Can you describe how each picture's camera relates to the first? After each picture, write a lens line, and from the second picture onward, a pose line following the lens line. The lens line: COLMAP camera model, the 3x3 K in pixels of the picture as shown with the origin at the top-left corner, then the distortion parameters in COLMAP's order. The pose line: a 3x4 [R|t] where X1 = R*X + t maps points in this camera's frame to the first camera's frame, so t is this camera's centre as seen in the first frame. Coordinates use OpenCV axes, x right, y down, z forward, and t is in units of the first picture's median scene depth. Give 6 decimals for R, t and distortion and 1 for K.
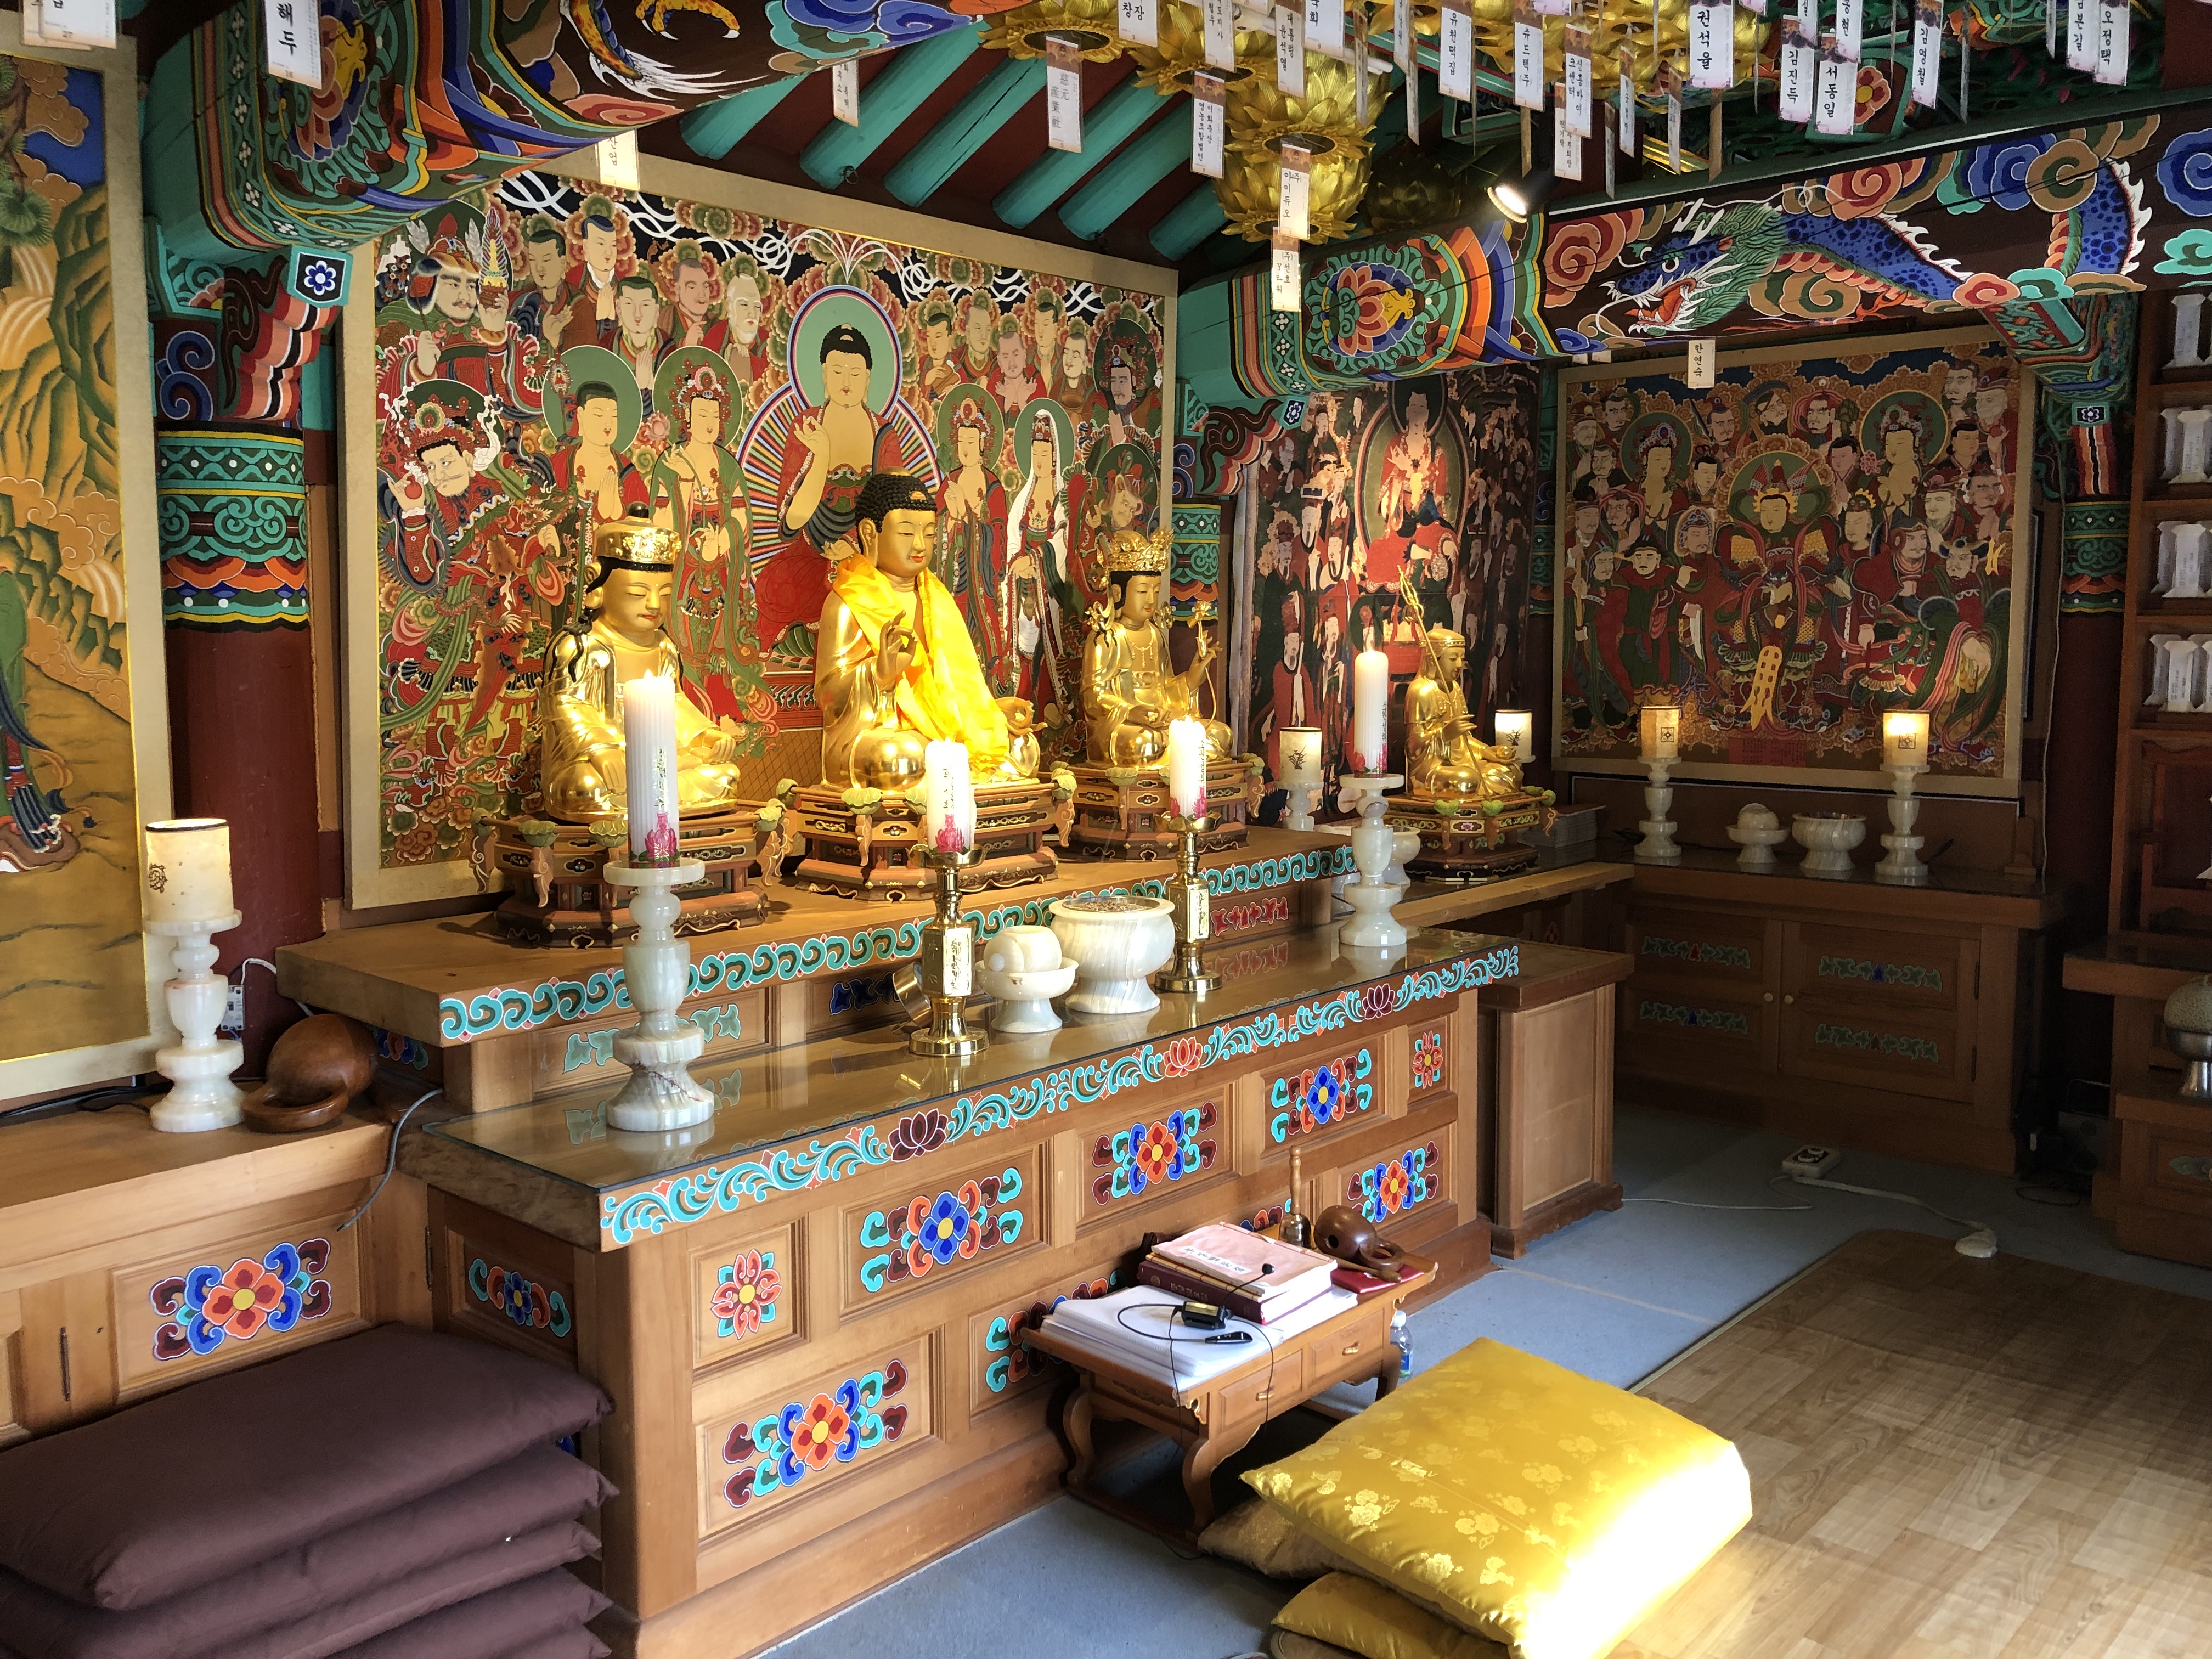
lens RADIAL K [[1824.2, 0, 1129.1], [0, 1824.2, 798.3], [0, 0, 1]] dist [0.044829, -0.043197]
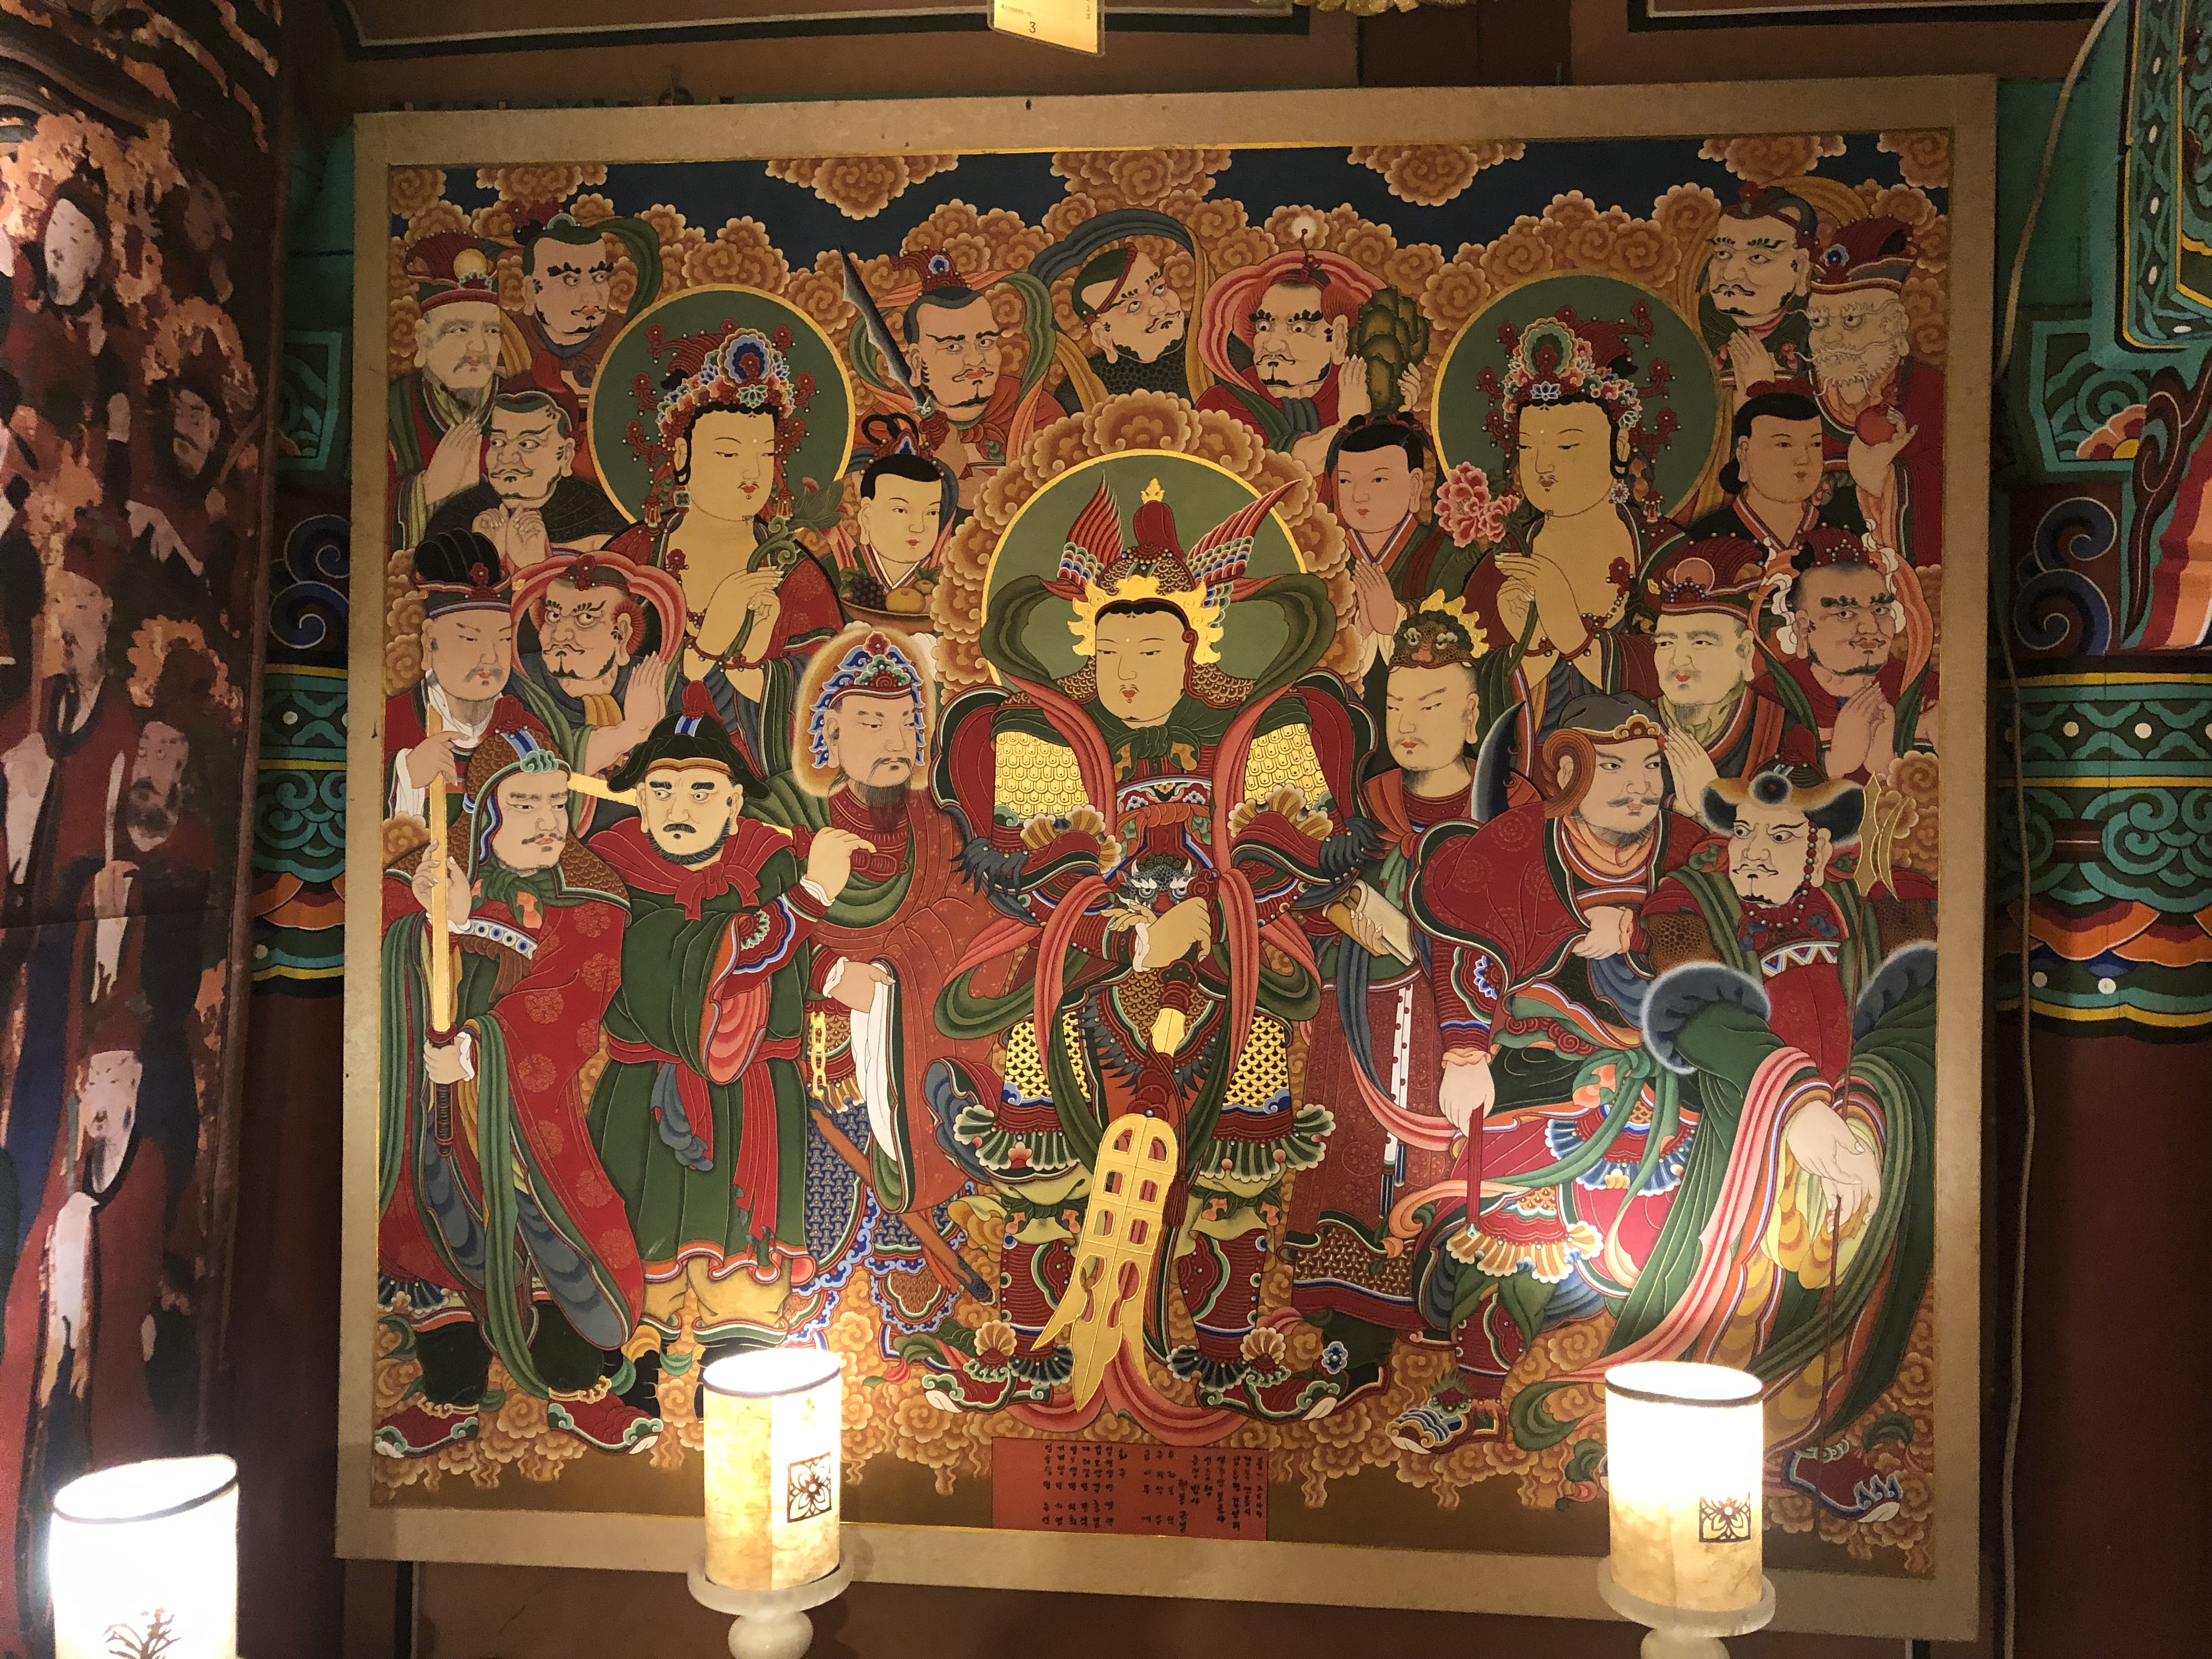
lens RADIAL K [[1824.2, 0, 1108.9], [0, 1824.2, 808.6], [0, 0, 1]] dist [0.044829, -0.043197]
pose [[0.810611, 0.024220, 0.585084, 0.193711], [0.042542, 0.994068, -0.100091, -0.112159], [-0.584037, 0.106025, 0.804773, 0.838795]]
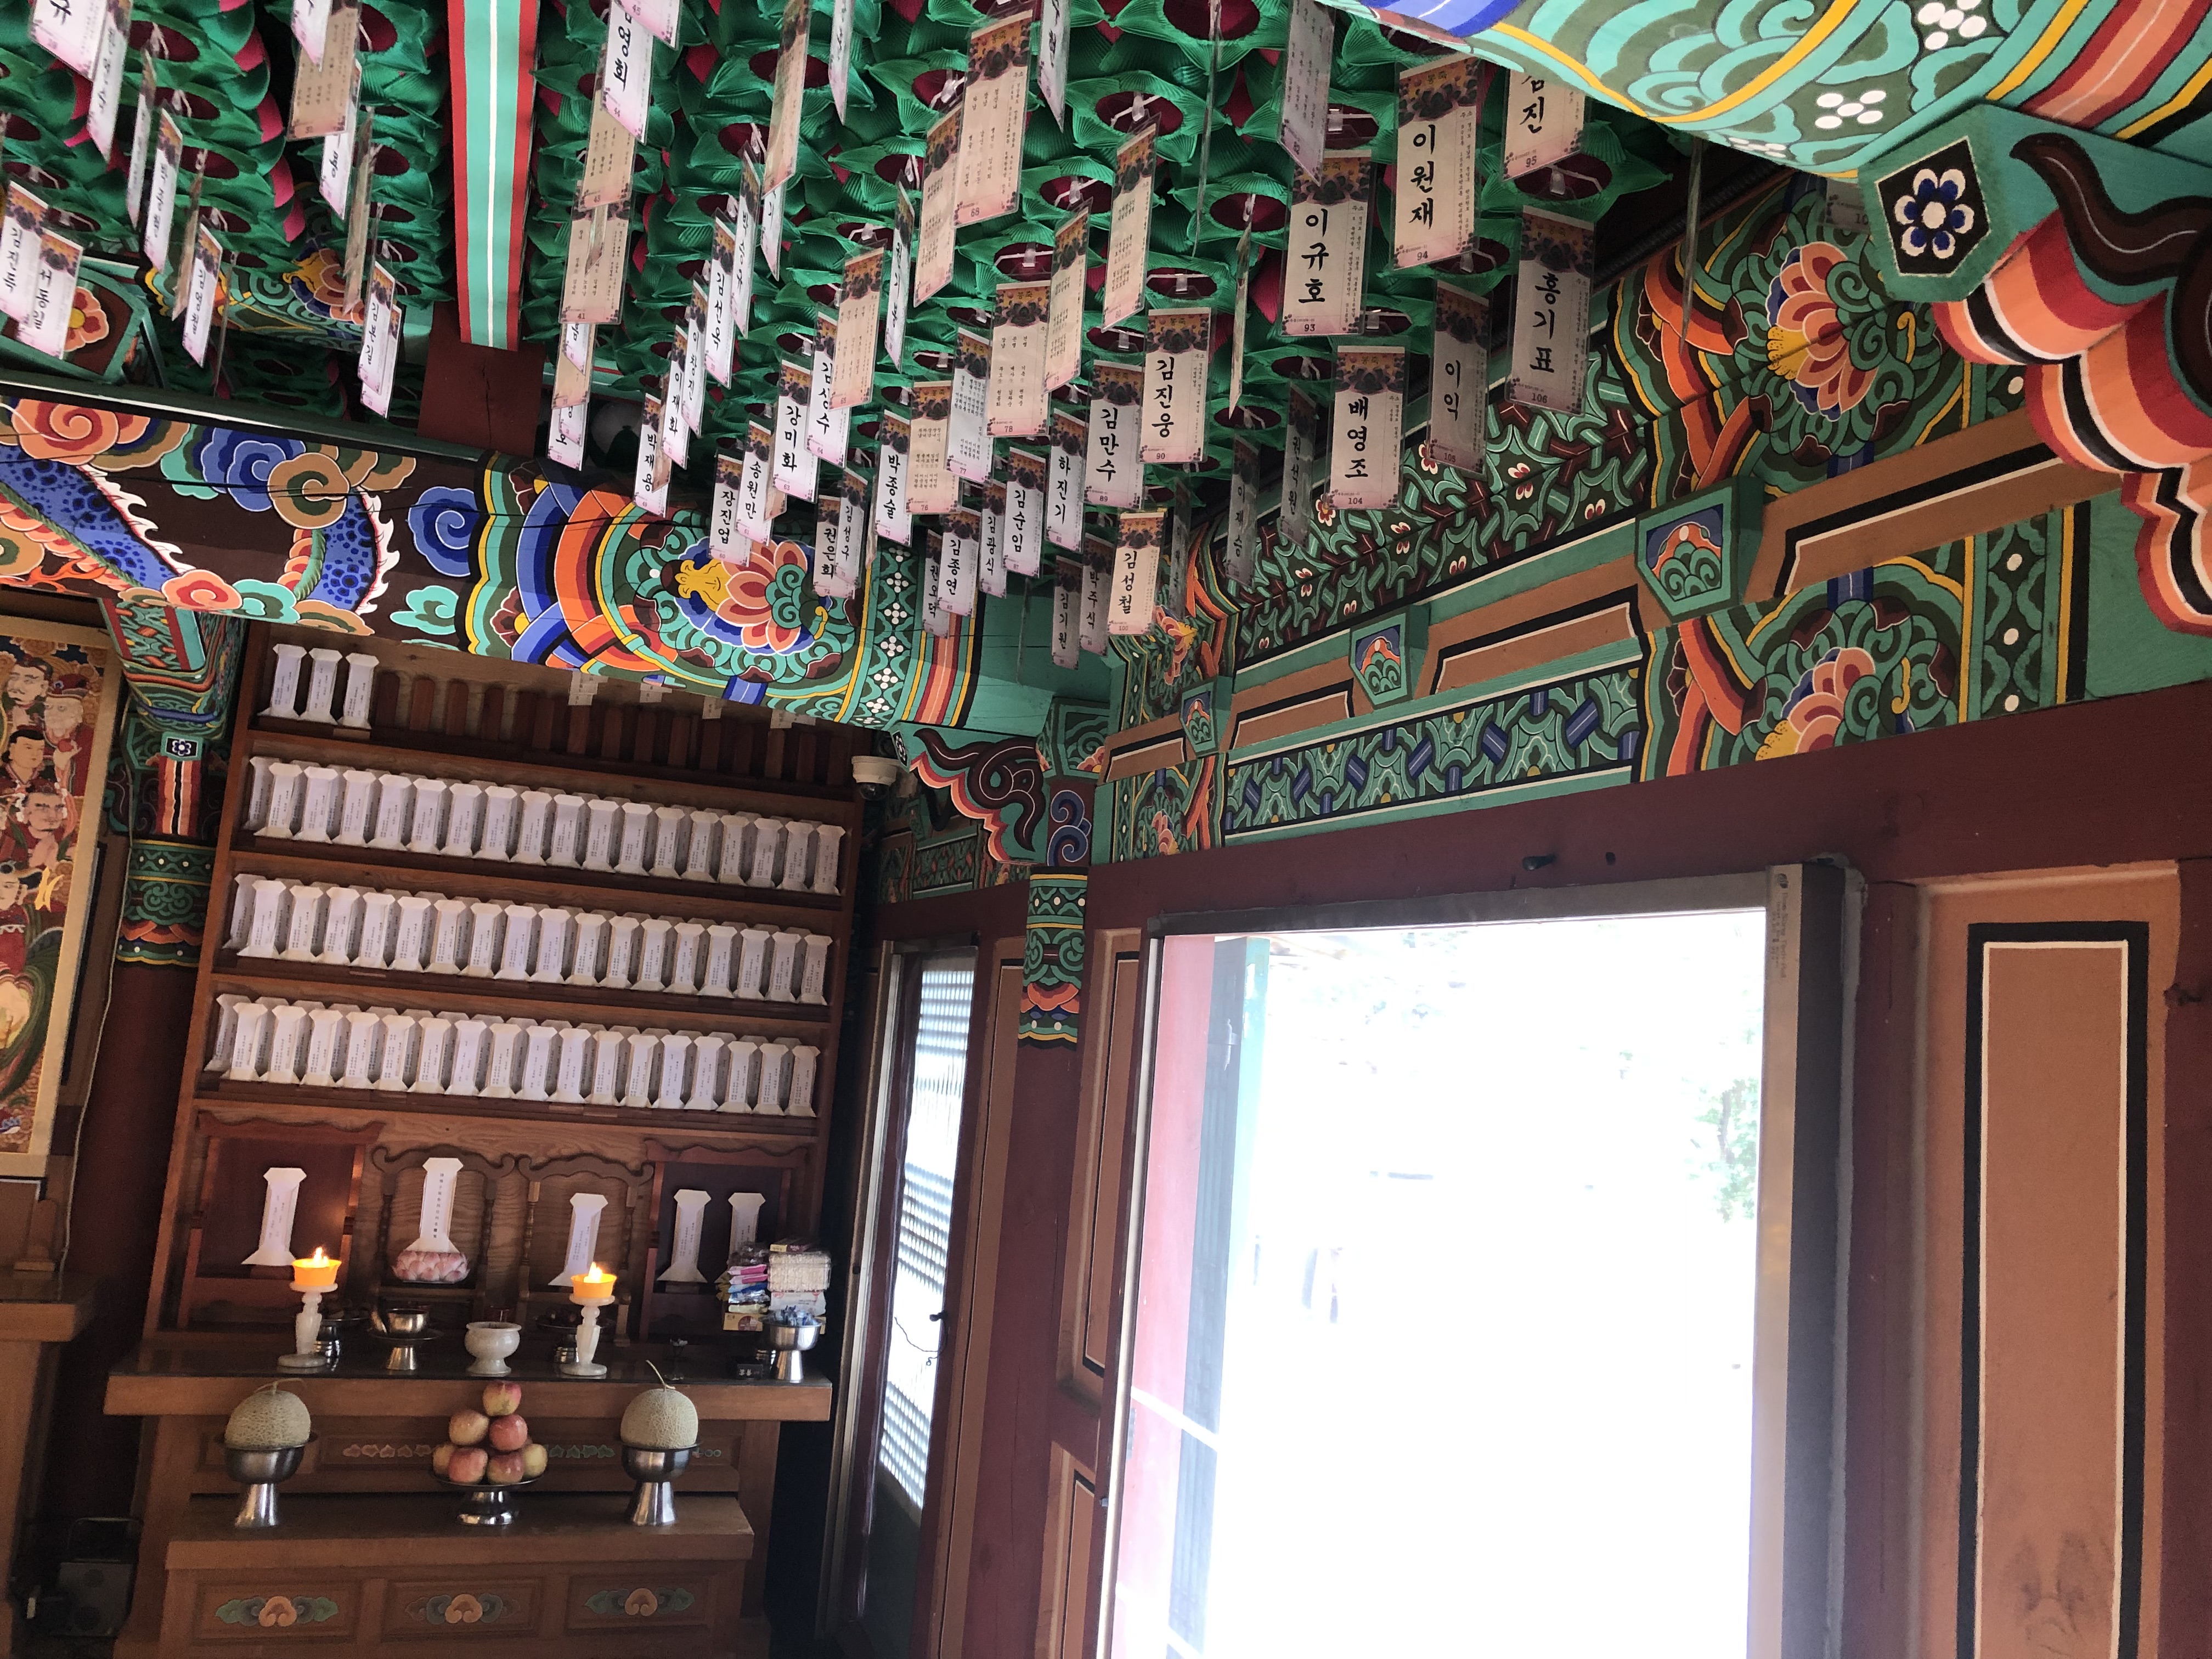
lens RADIAL K [[1824.2, 0, 1107.6], [0, 1824.2, 806.8], [0, 0, 1]] dist [0.044829, -0.043197]
pose [[0.490158, 0.152514, 0.858187, -0.027668], [-0.000908, 0.984662, -0.174472, -0.020512], [-0.871633, 0.084739, 0.482778, 0.157548]]
